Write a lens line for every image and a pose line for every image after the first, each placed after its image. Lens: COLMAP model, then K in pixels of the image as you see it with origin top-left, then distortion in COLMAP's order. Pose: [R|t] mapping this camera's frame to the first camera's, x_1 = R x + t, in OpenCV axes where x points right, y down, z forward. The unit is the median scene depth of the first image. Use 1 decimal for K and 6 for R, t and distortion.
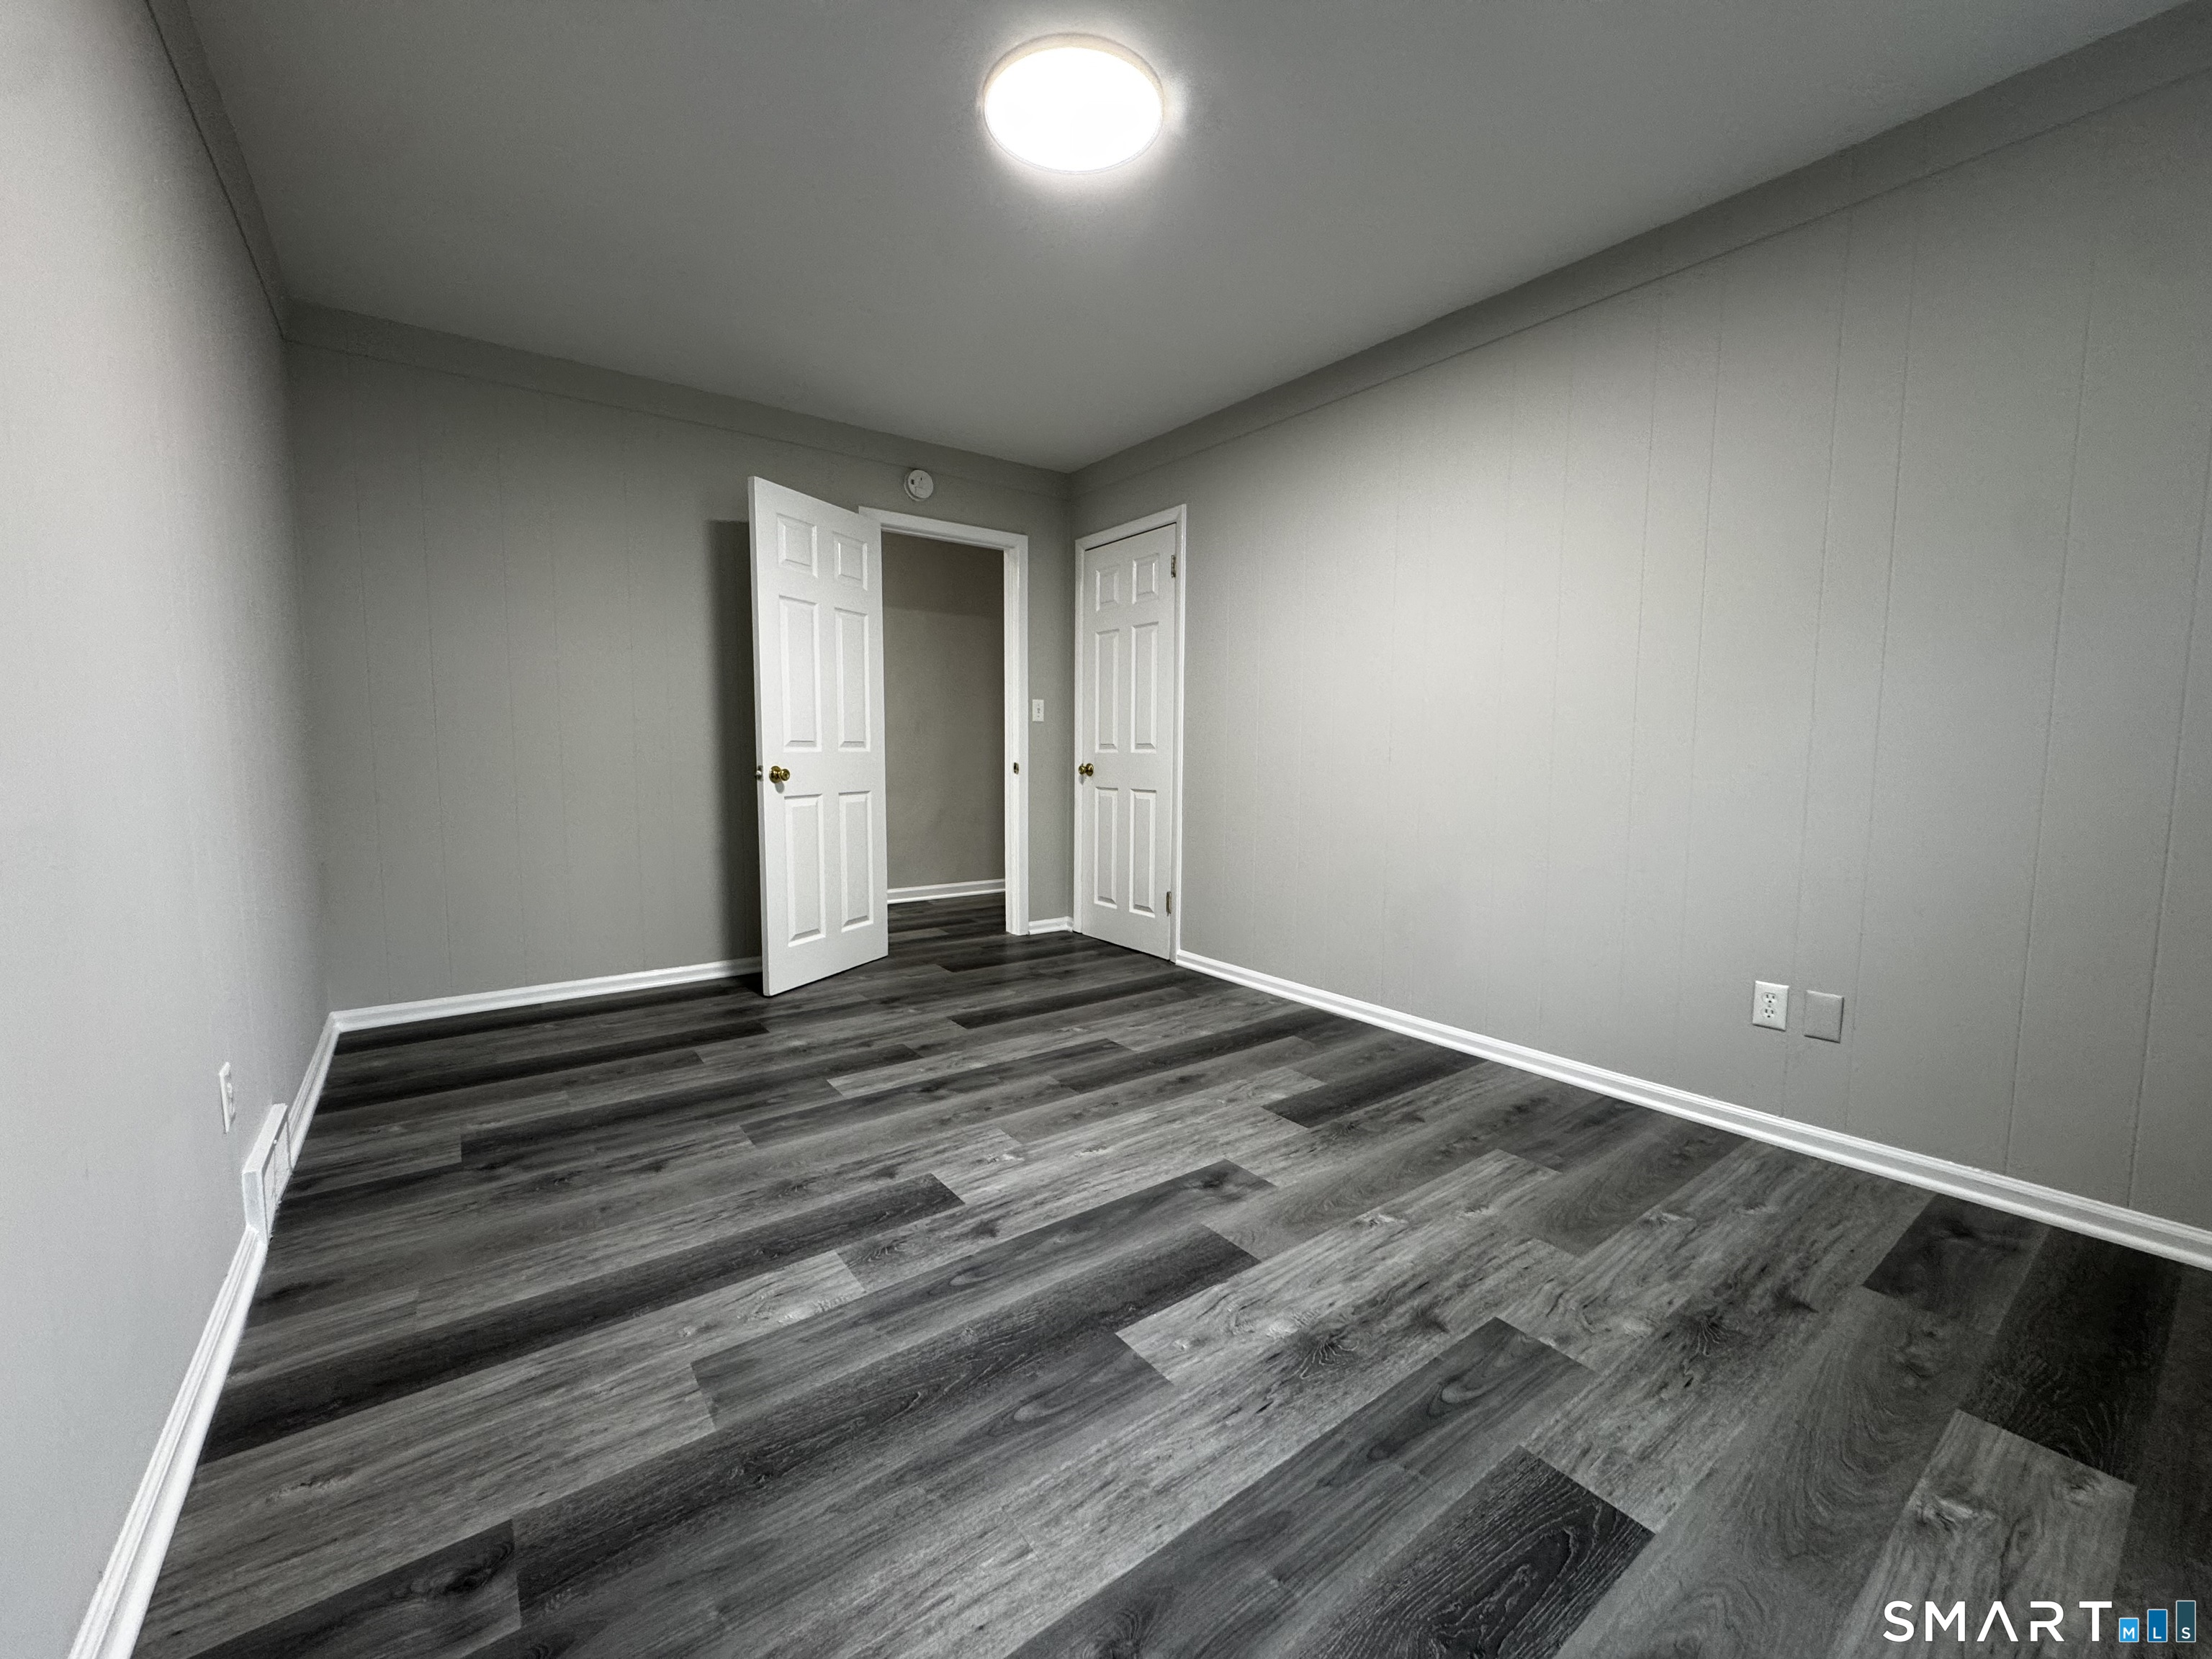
lens RADIAL K [[883.1, 0, 1103.3], [0, 883.1, 827.3], [0, 0, 1]] dist [-0.004129, 0.000480]
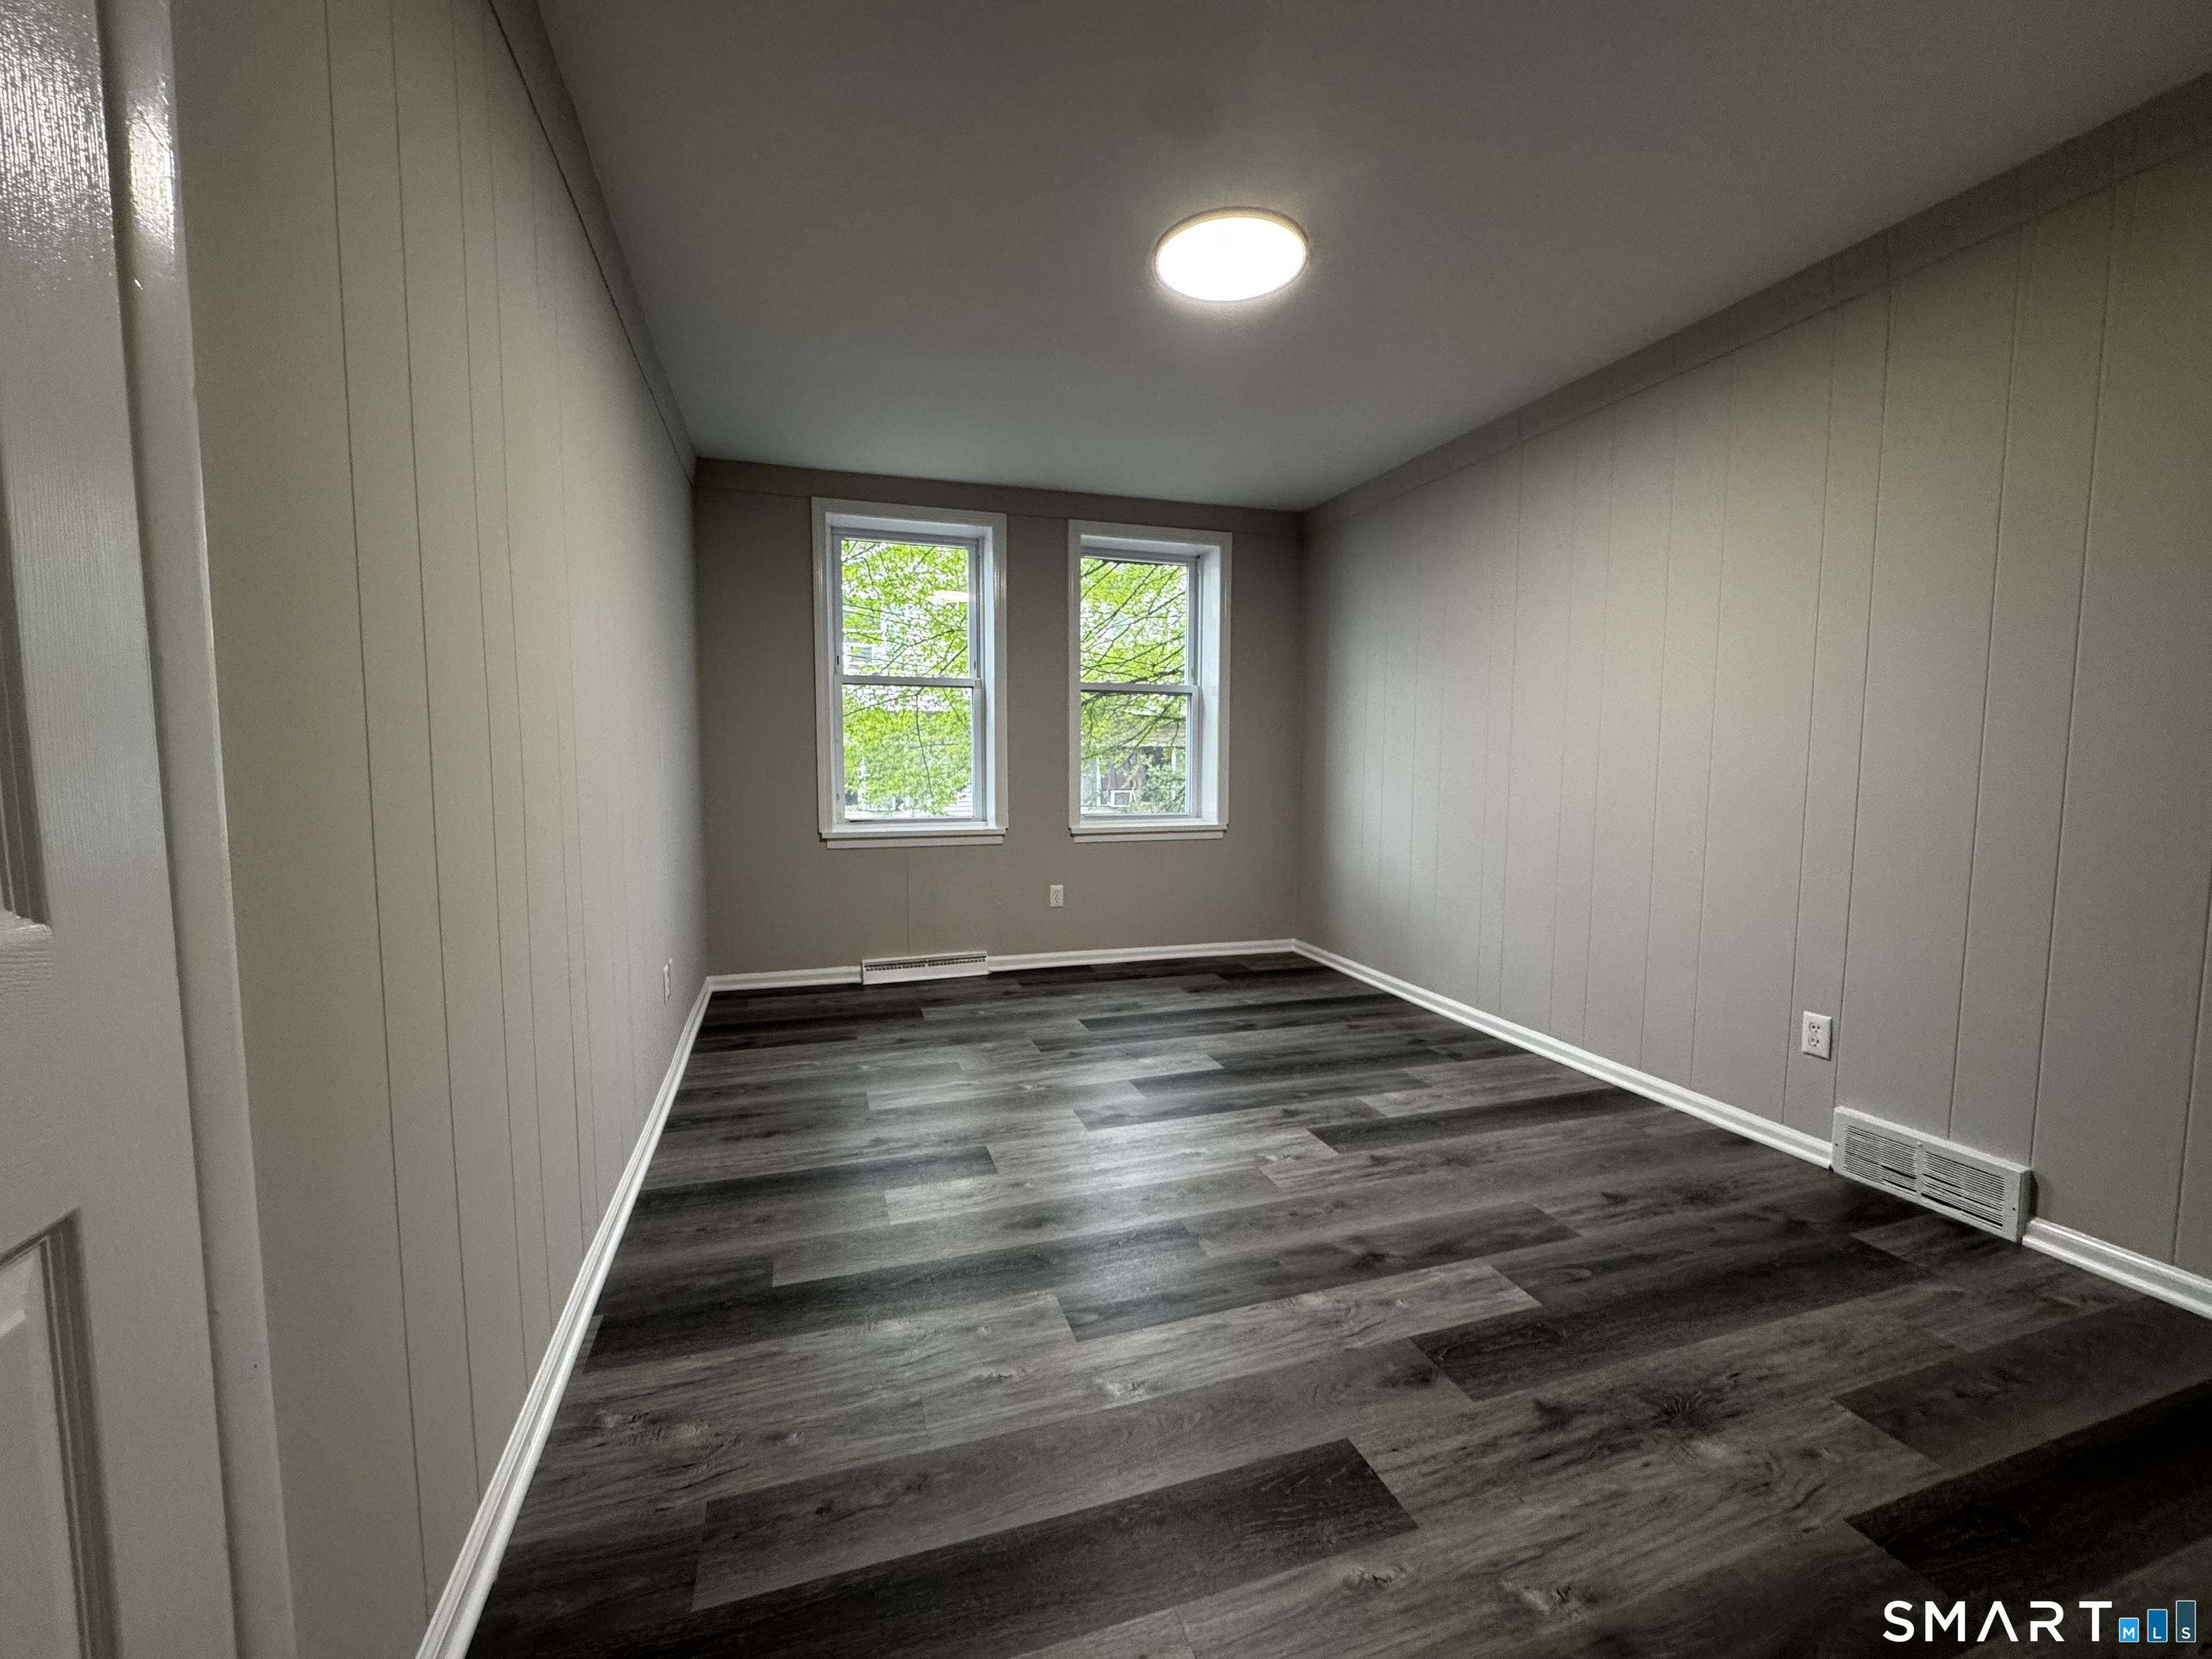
lens RADIAL K [[883.1, 0, 1103.3], [0, 883.1, 827.3], [0, 0, 1]] dist [-0.004129, 0.000480]
pose [[-0.949618, -0.033335, 0.311631, -0.247787], [0.018384, 0.986691, 0.161565, -0.231924], [-0.312869, 0.159154, -0.936367, 2.124304]]
